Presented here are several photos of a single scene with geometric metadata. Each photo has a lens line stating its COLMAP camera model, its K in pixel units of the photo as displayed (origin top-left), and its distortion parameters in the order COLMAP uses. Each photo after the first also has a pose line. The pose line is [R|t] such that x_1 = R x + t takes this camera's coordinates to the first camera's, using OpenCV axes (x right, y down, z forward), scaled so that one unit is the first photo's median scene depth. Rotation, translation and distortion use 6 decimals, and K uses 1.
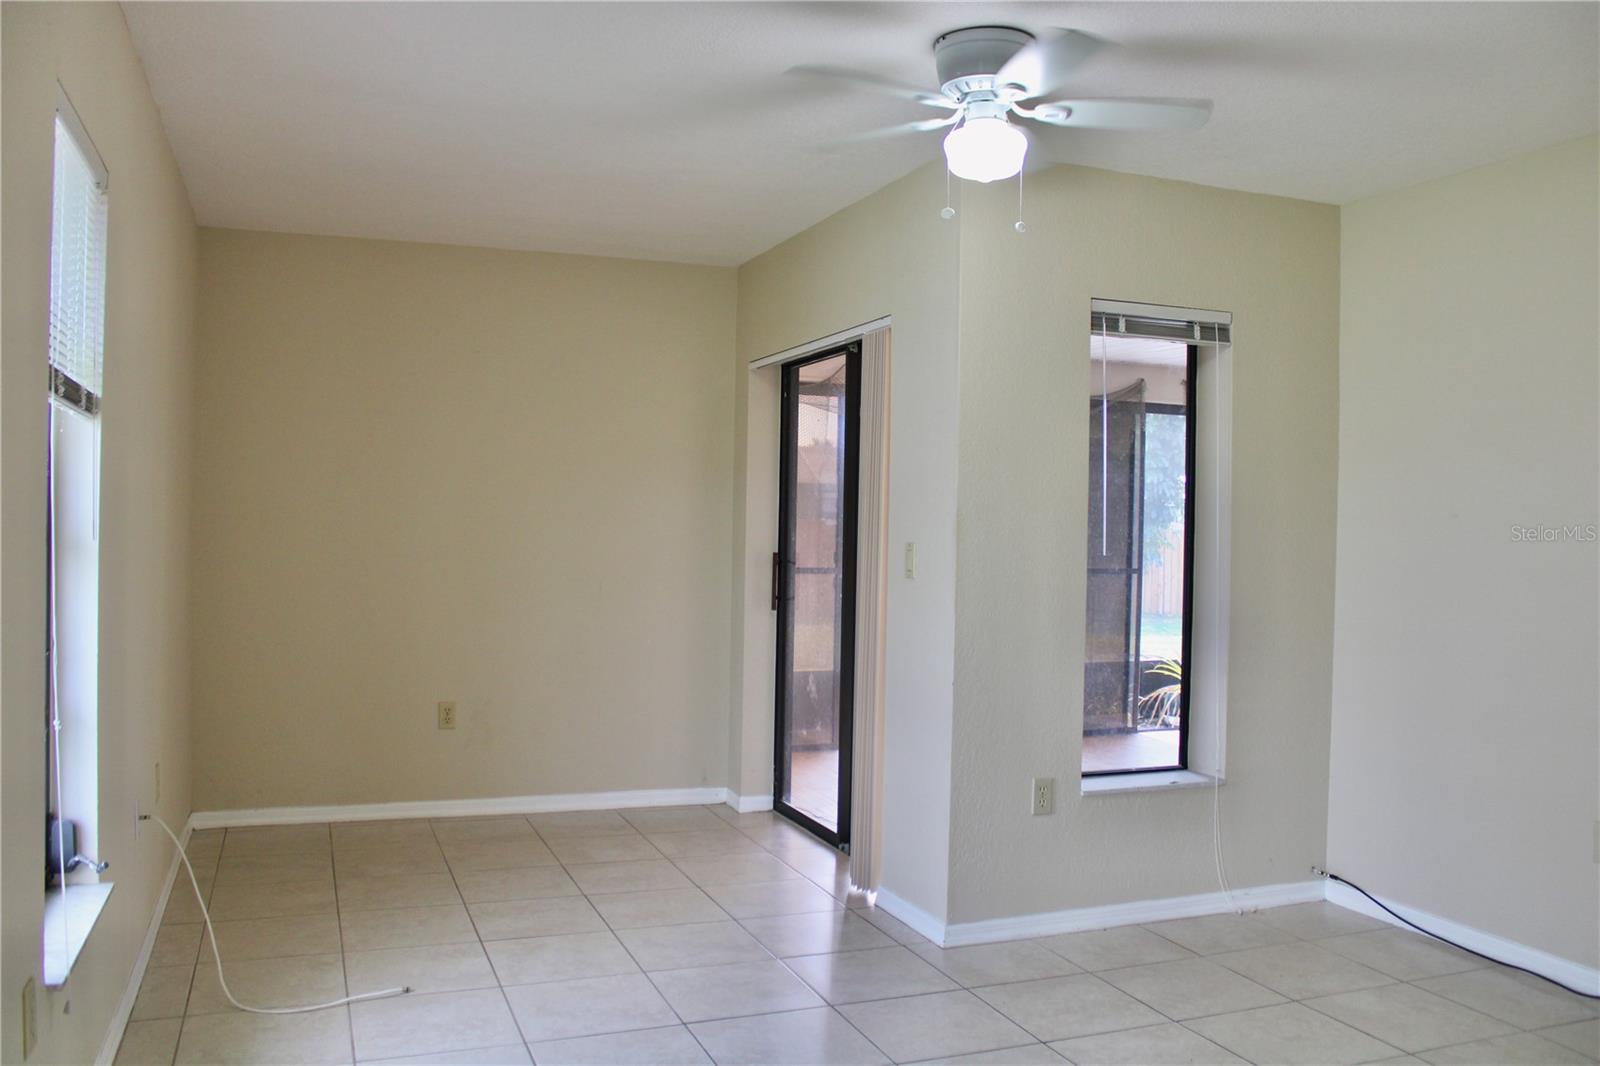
lens RADIAL K [[1322.2, 0, 800.0], [0, 1322.2, 533.0], [0, 0, 1]] dist [-0.146069, 0.119723]
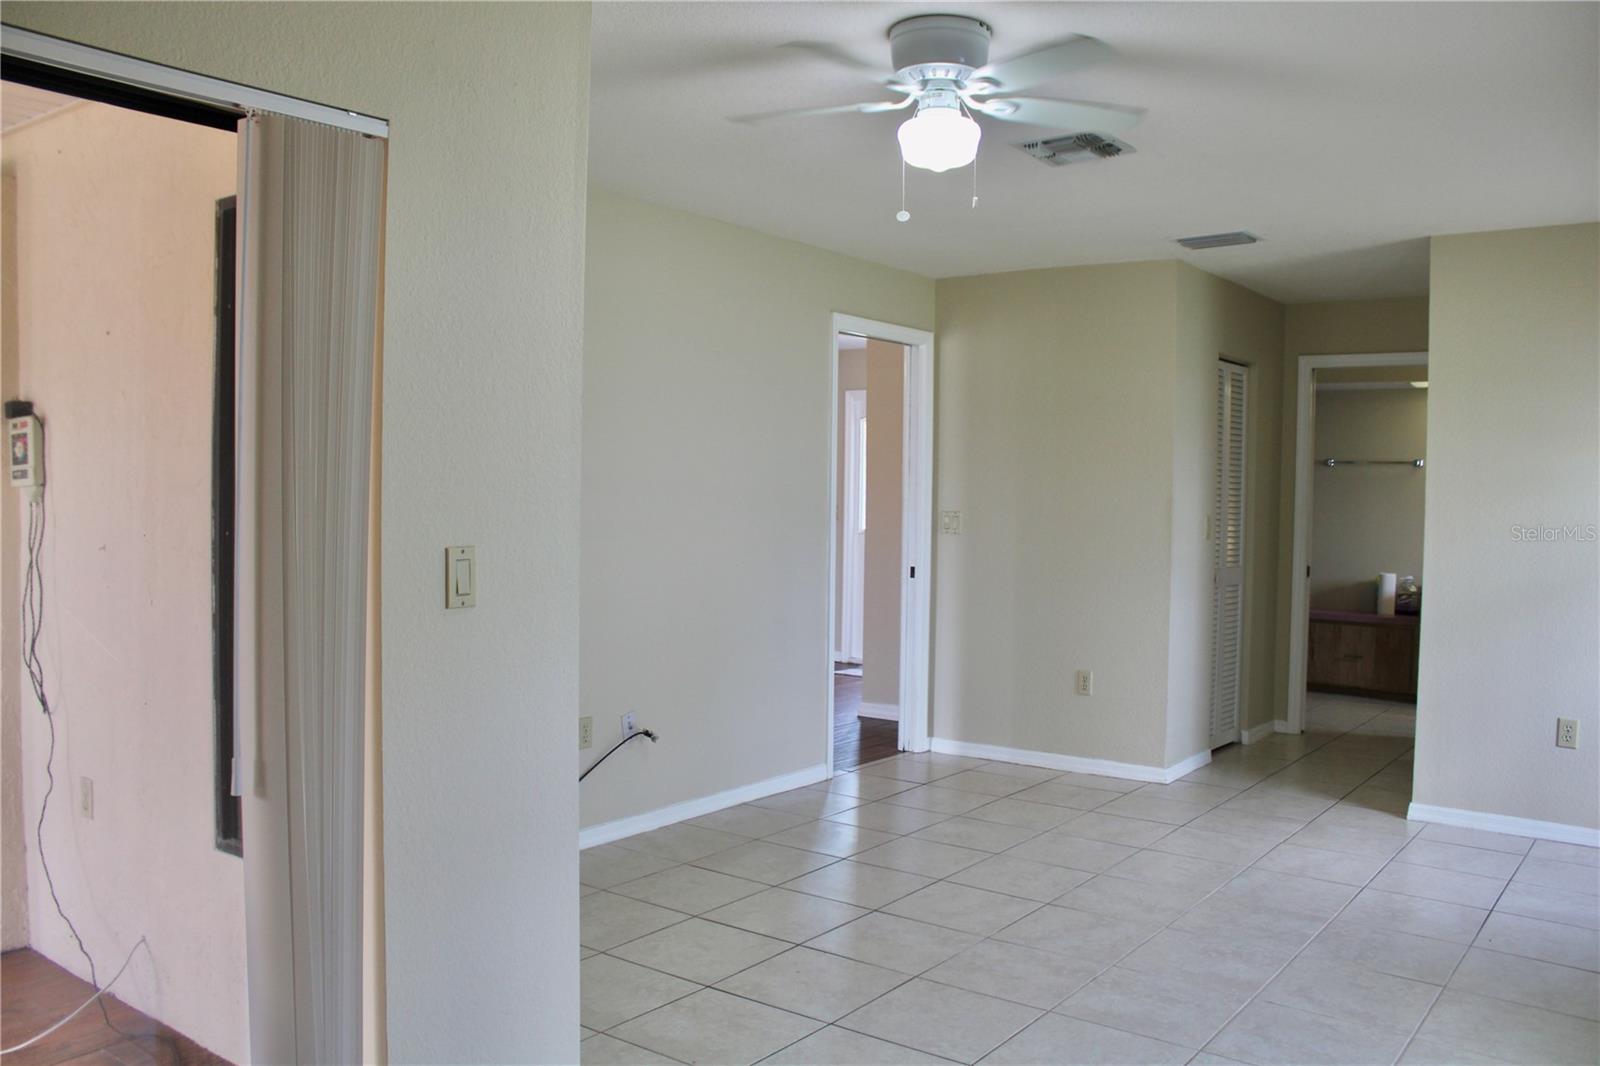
lens RADIAL K [[1322.2, 0, 800.0], [0, 1322.2, 533.0], [0, 0, 1]] dist [-0.146069, 0.119723]
pose [[-0.528981, -0.057816, 0.846662, -0.497287], [-0.018470, 0.998225, 0.056625, -0.035292], [-0.848433, 0.014316, -0.529110, 1.219255]]
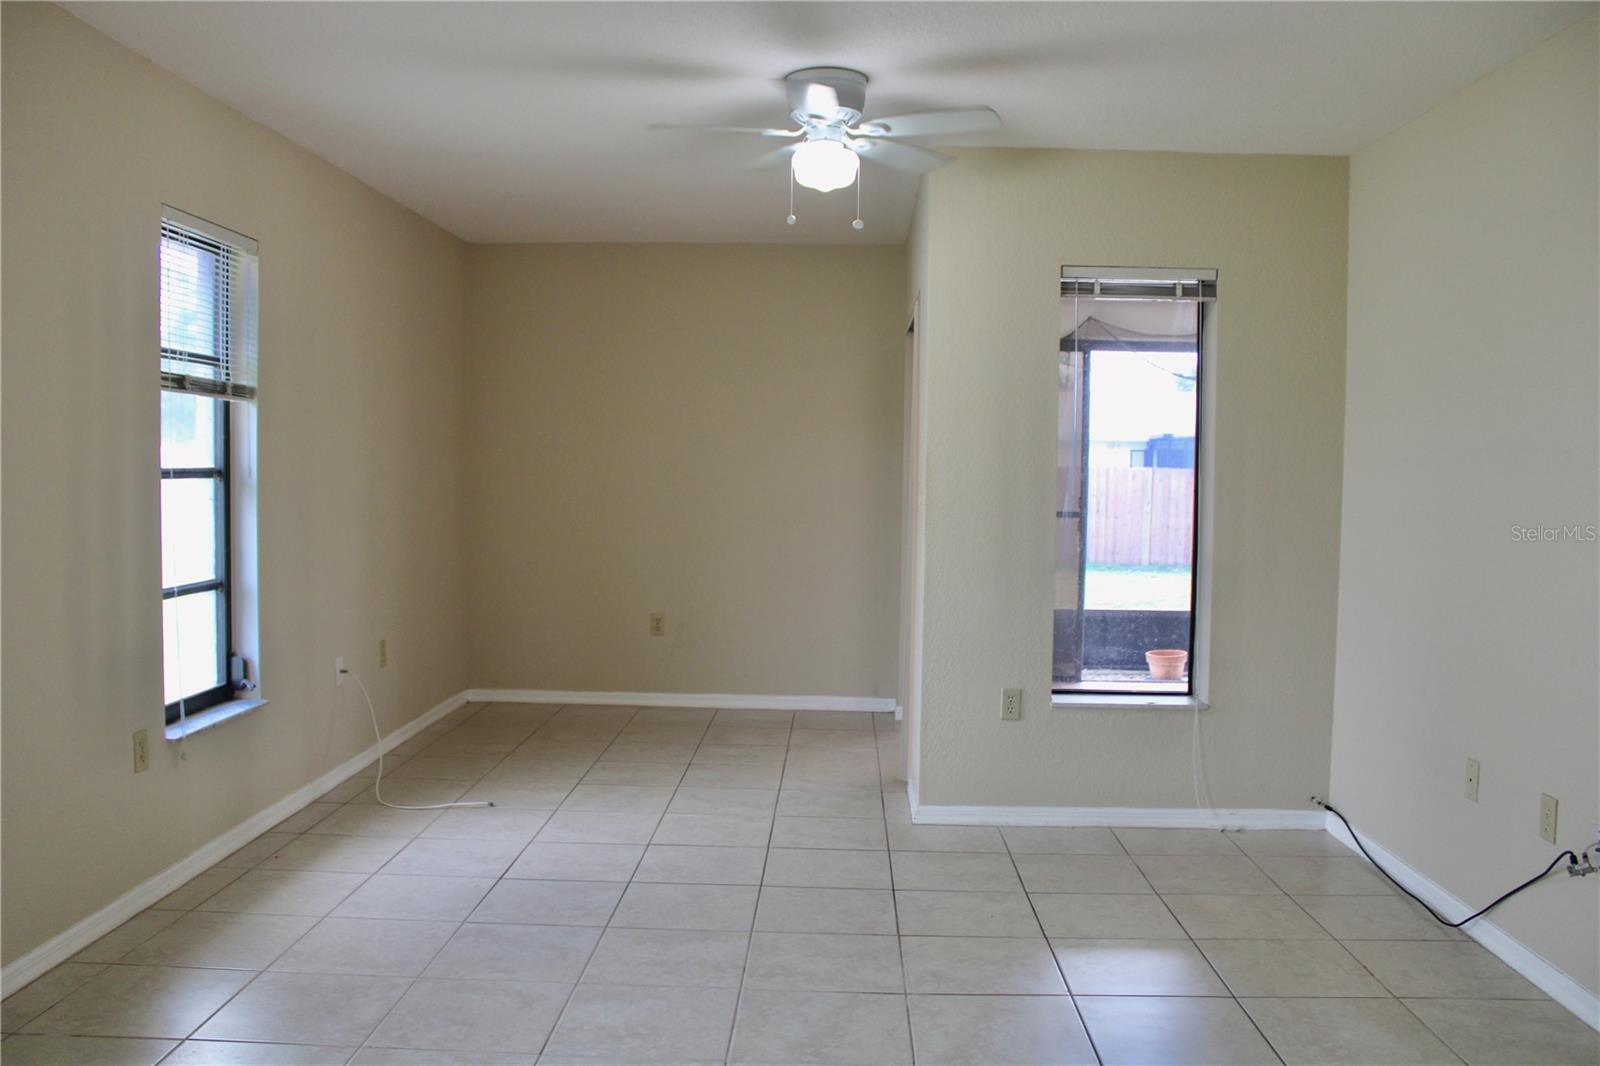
lens RADIAL K [[1322.2, 0, 800.0], [0, 1322.2, 533.0], [0, 0, 1]] dist [-0.146069, 0.119723]
pose [[0.919604, 0.015781, -0.392529, 0.464411], [-0.001454, 0.999323, 0.036771, 0.008710], [0.392844, -0.033245, 0.919004, -0.128810]]
